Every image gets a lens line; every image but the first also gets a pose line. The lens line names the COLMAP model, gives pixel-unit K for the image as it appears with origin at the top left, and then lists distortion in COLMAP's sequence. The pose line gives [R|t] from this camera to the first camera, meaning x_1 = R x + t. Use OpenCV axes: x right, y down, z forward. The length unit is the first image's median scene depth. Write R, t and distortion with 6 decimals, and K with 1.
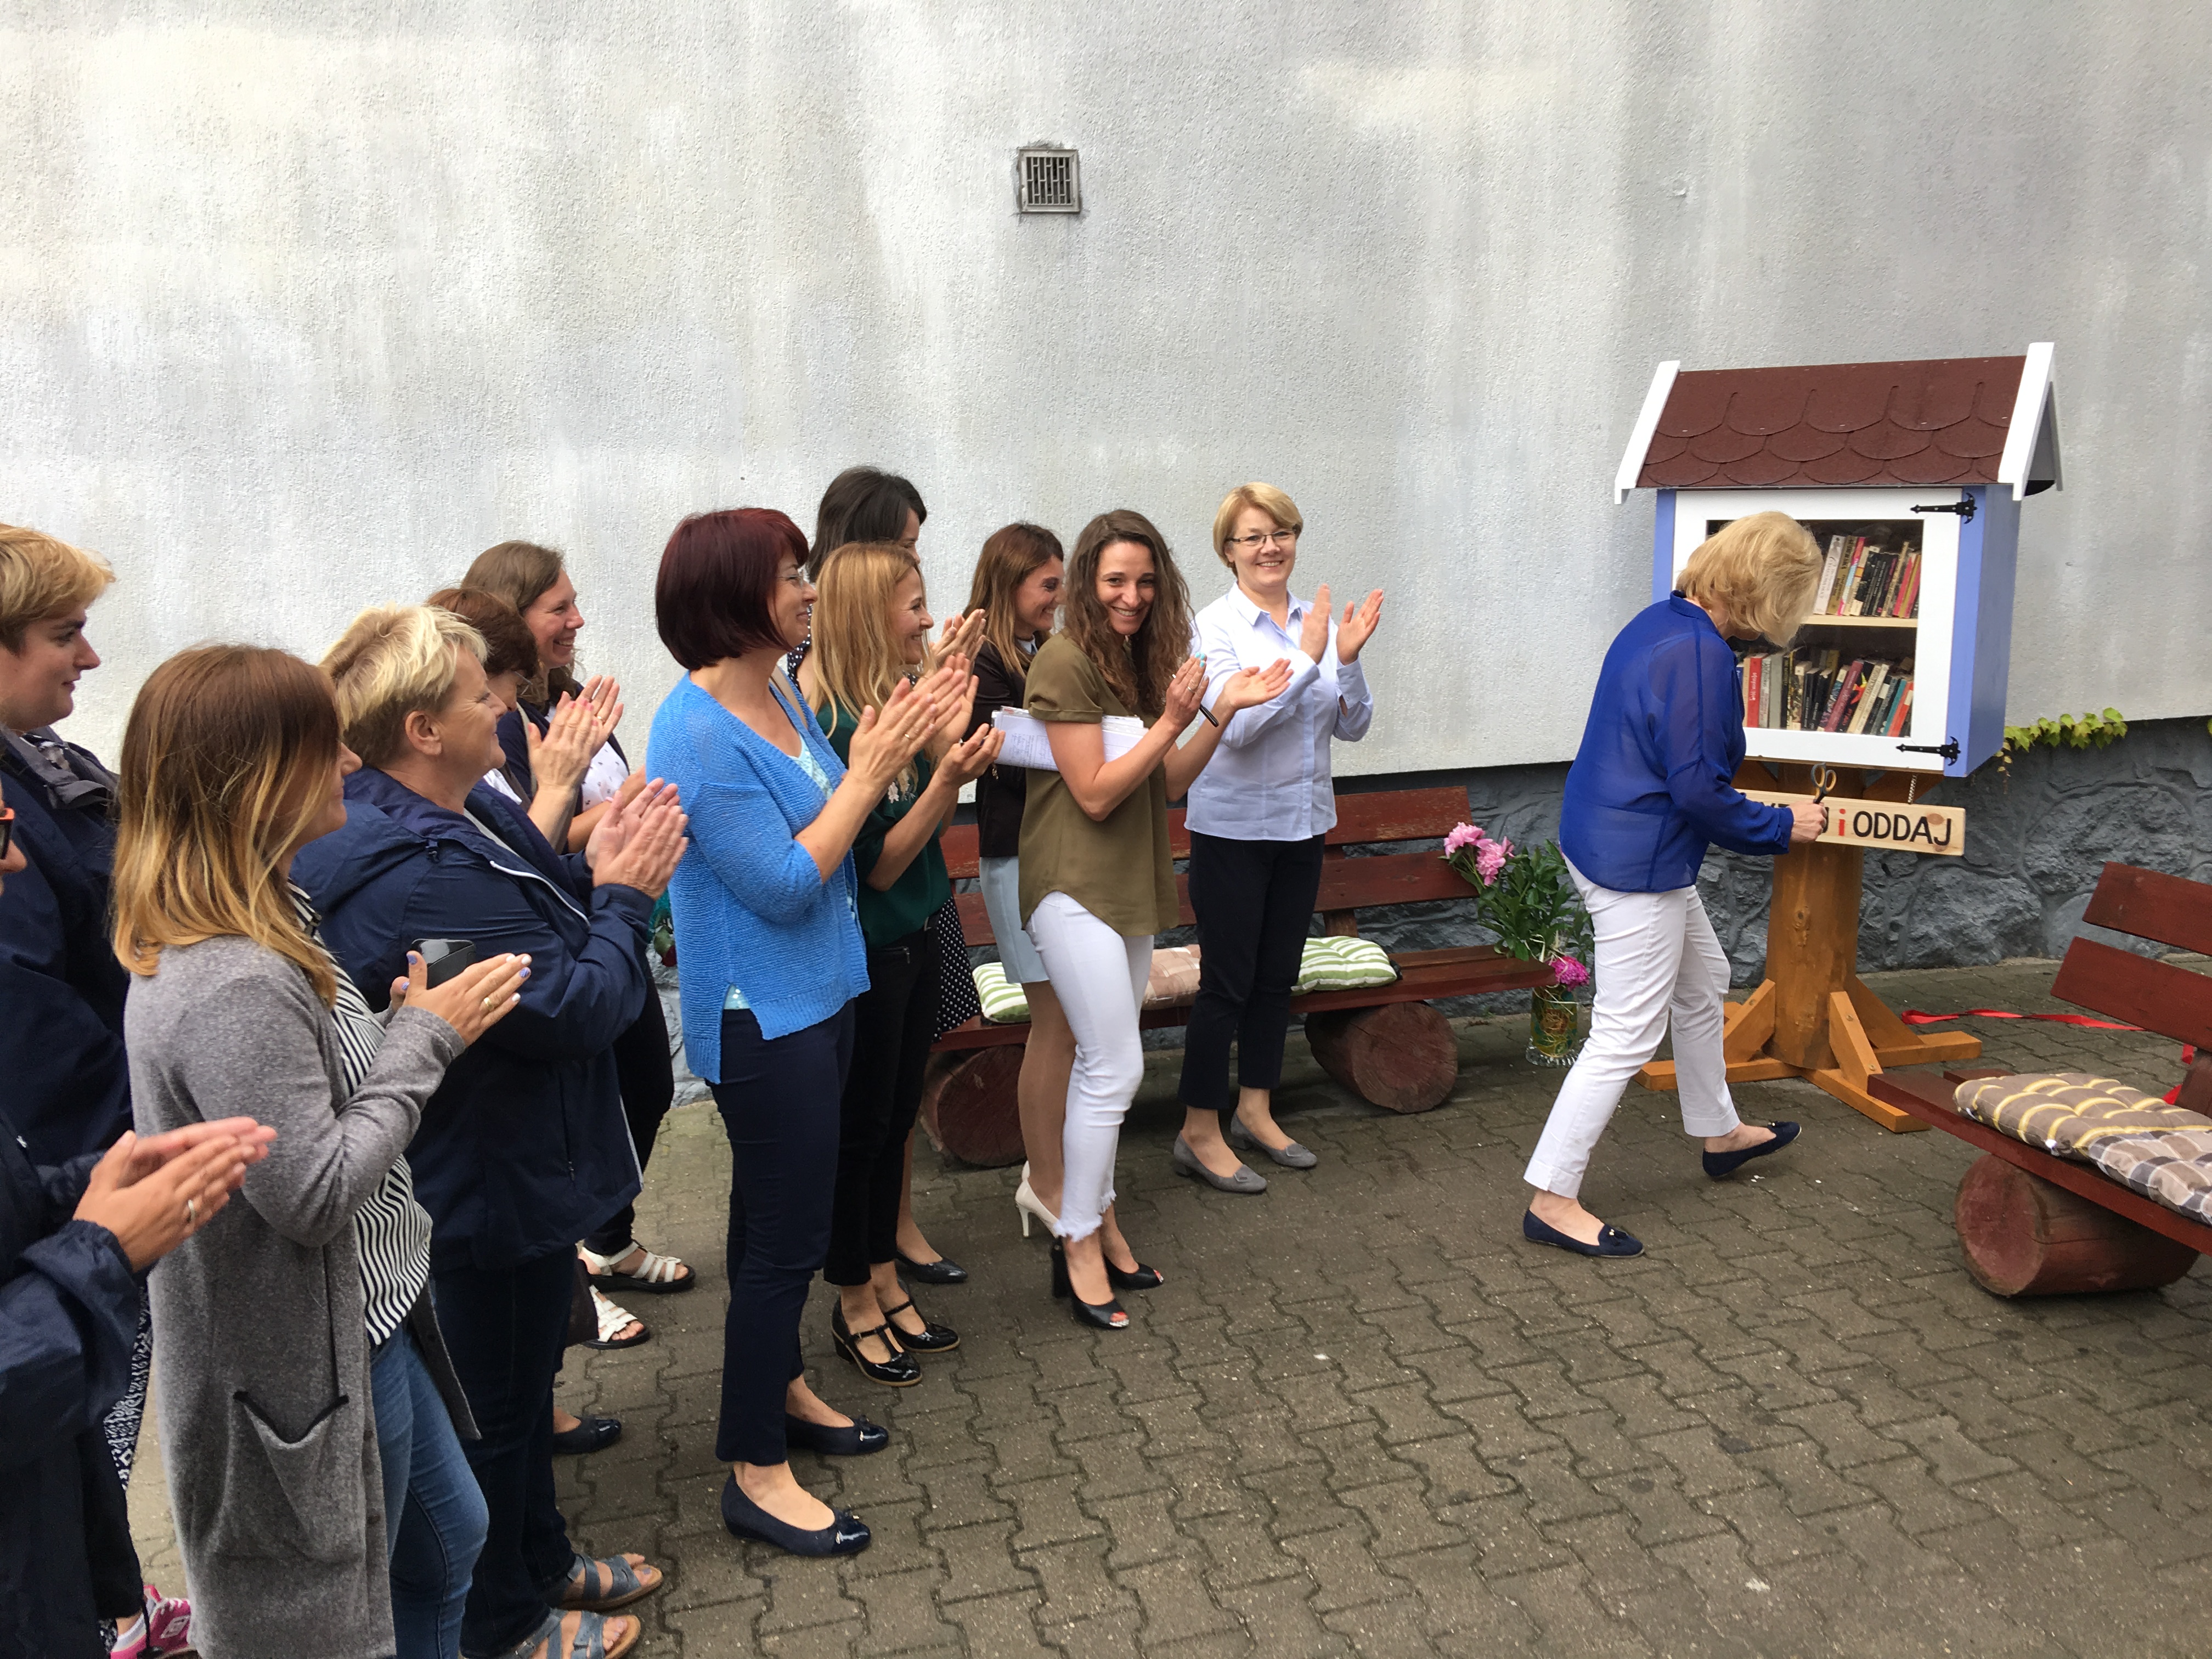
lens RADIAL K [[1841.4, 0, 1121.4], [0, 1841.4, 834.0], [0, 0, 1]] dist [0.079880, -0.118887]
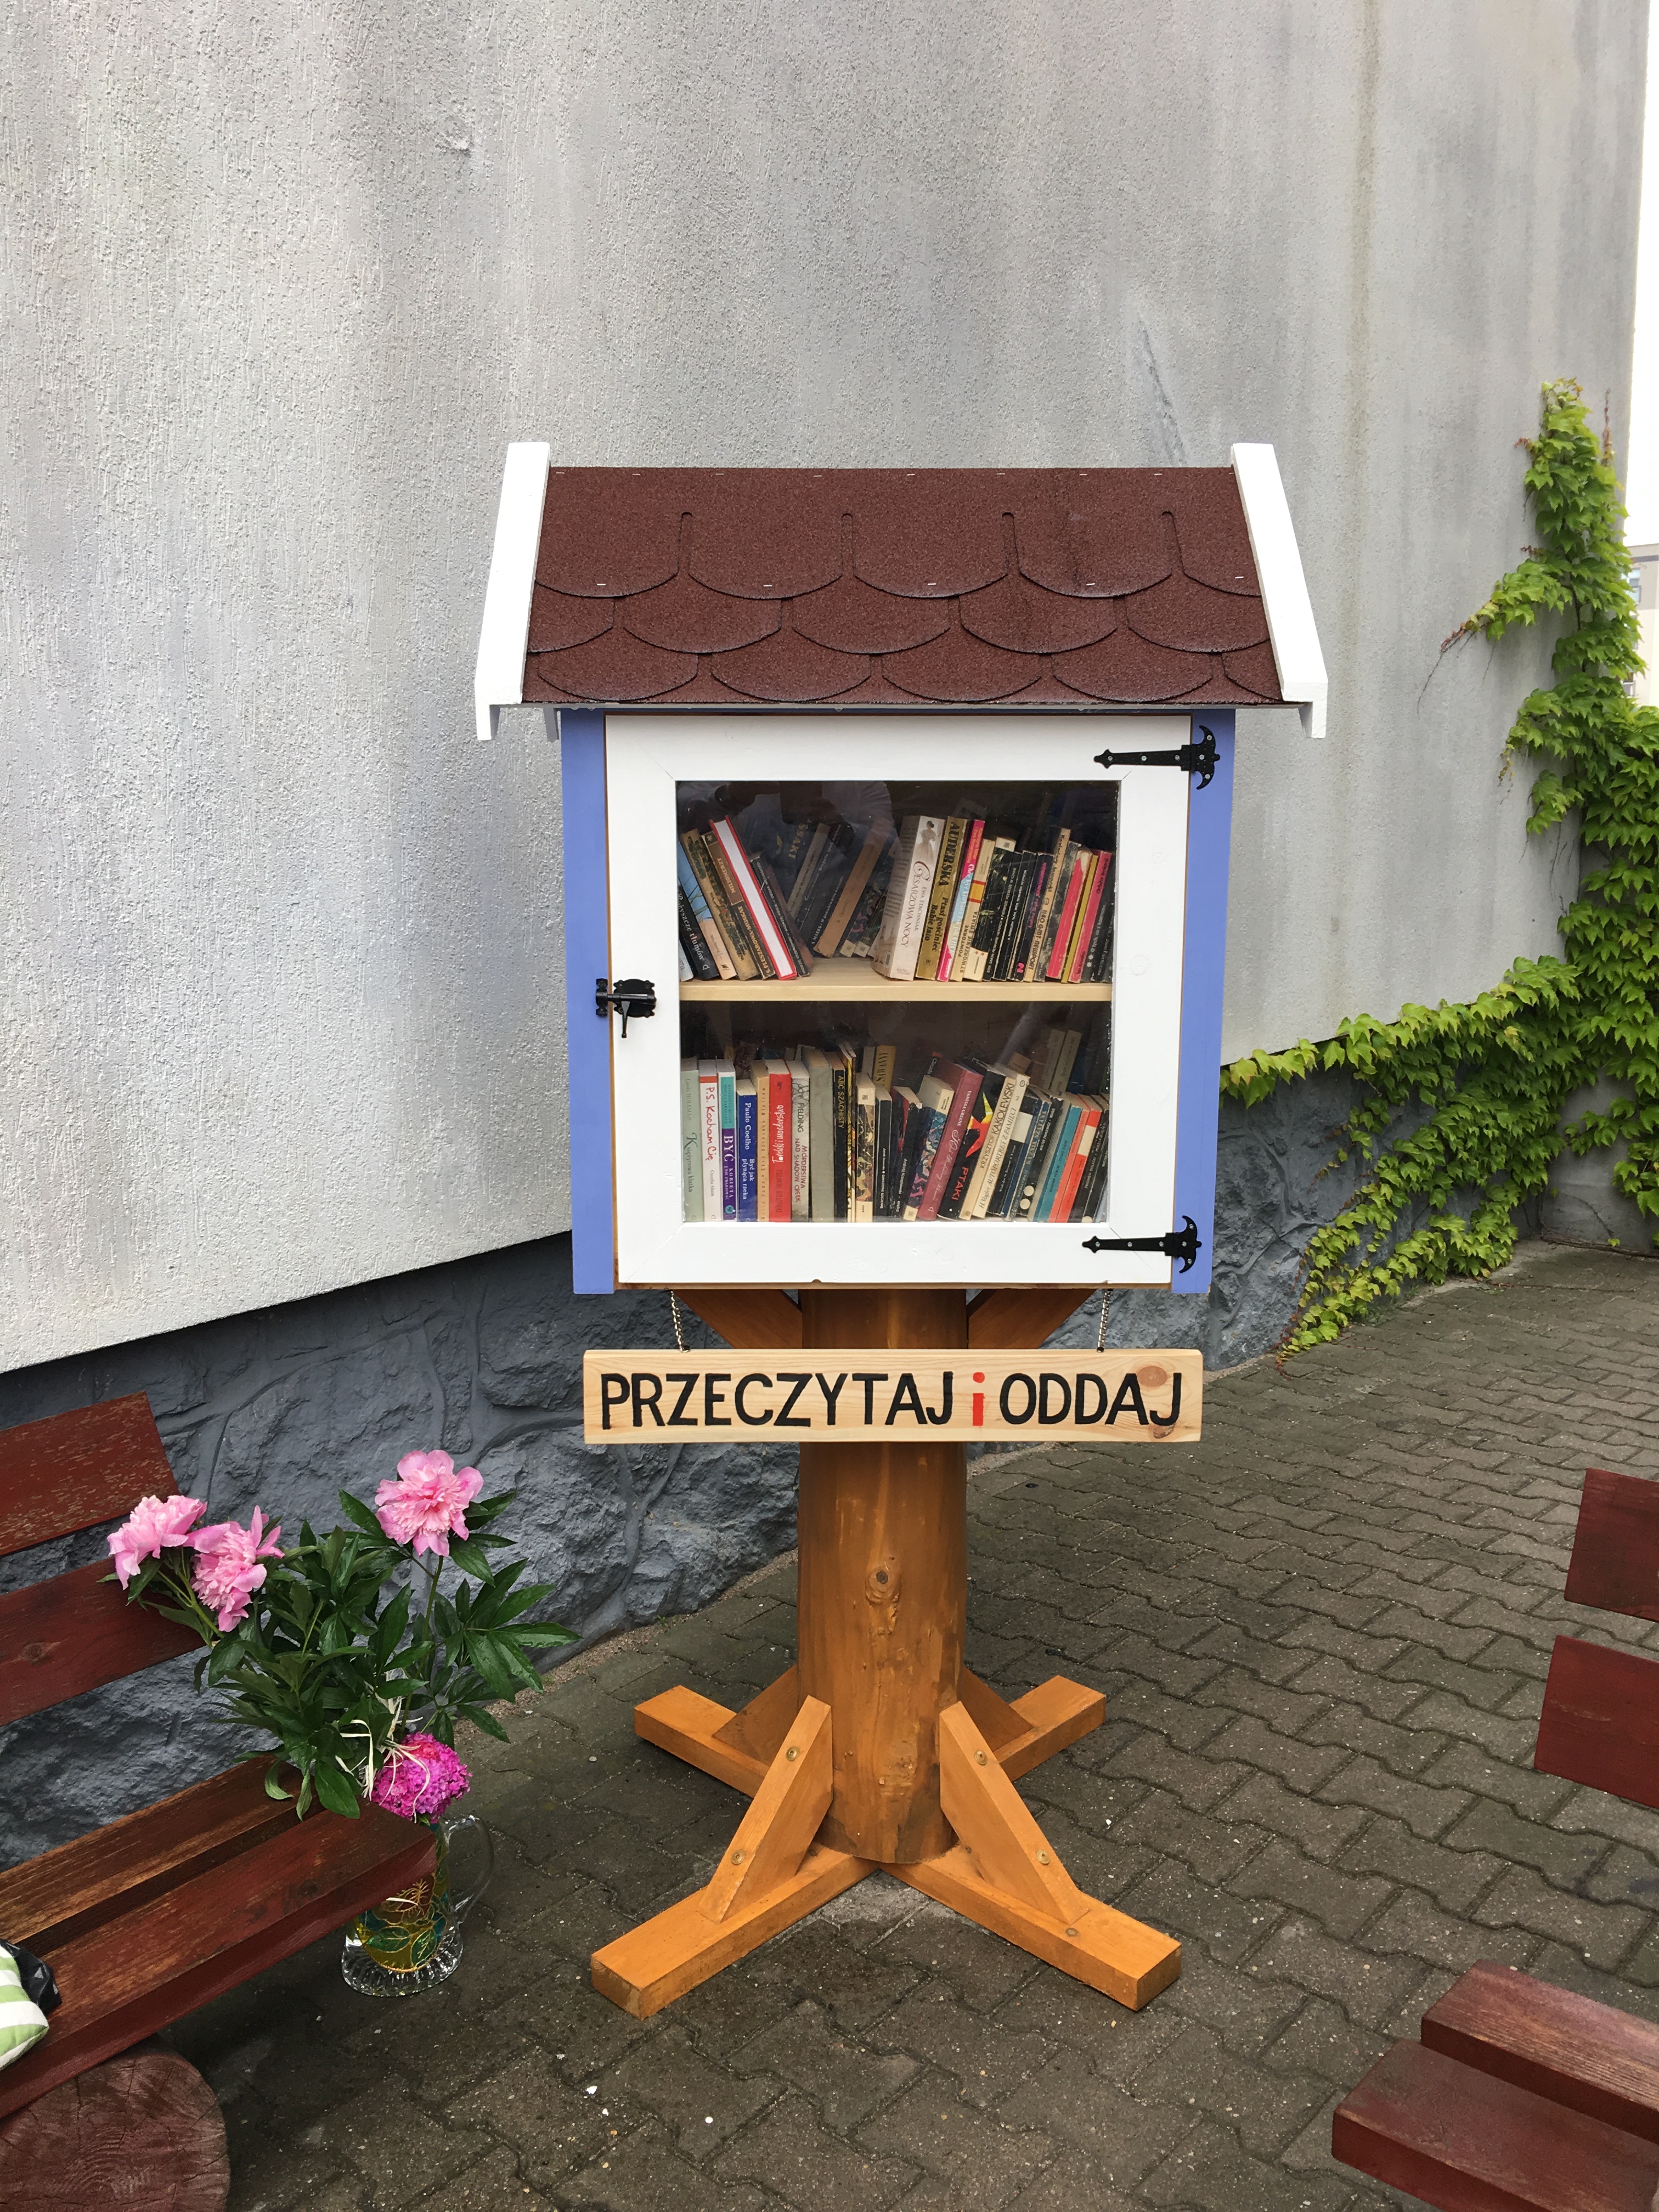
lens RADIAL K [[1841.4, 0, 829.5], [0, 1841.4, 1106.0], [0, 0, 1]] dist [0.079880, -0.118887]
pose [[0.817046, -0.080732, 0.570892, 0.084427], [0.099997, 0.994985, -0.002407, -0.086840], [-0.567835, 0.059054, 0.821022, 0.623051]]
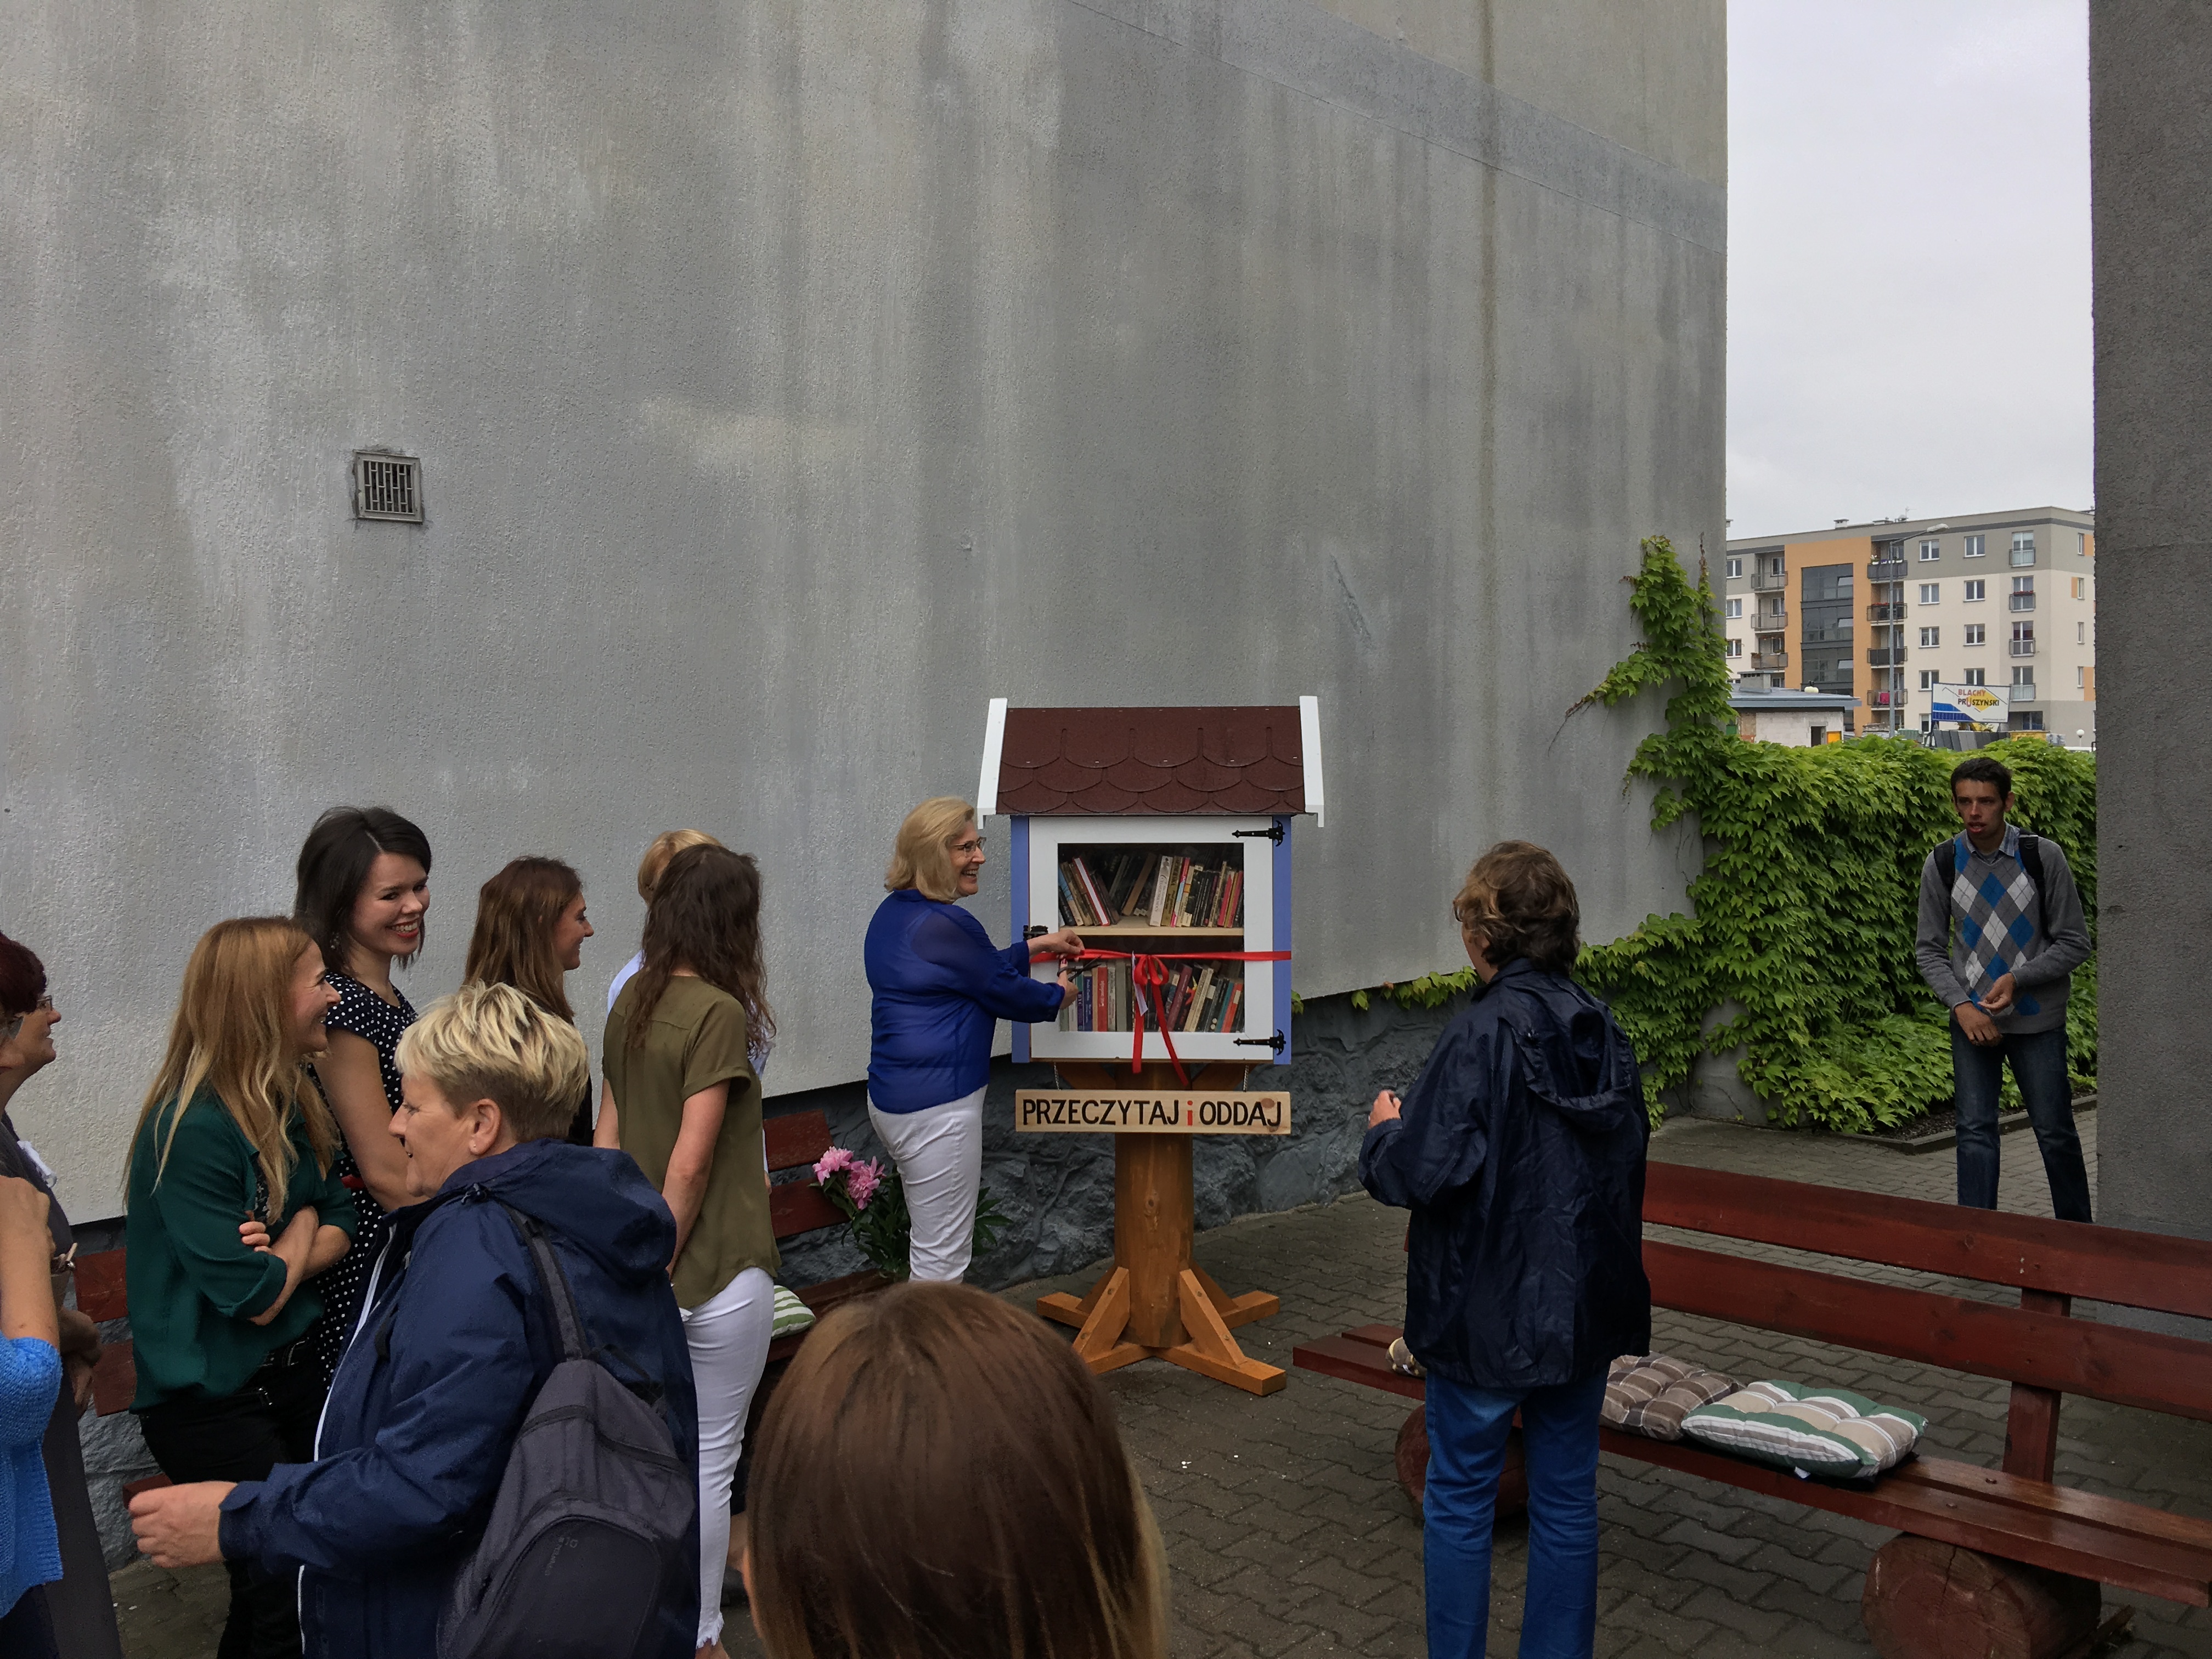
lens RADIAL K [[1837.2, 0, 1124.6], [0, 1837.2, 826.1], [0, 0, 1]] dist [0.037621, 0.001659]
pose [[0.852007, -0.010720, 0.523421, -0.215844], [0.093518, 0.986826, -0.132015, -0.034179], [-0.515110, 0.161427, 0.841785, 0.075797]]
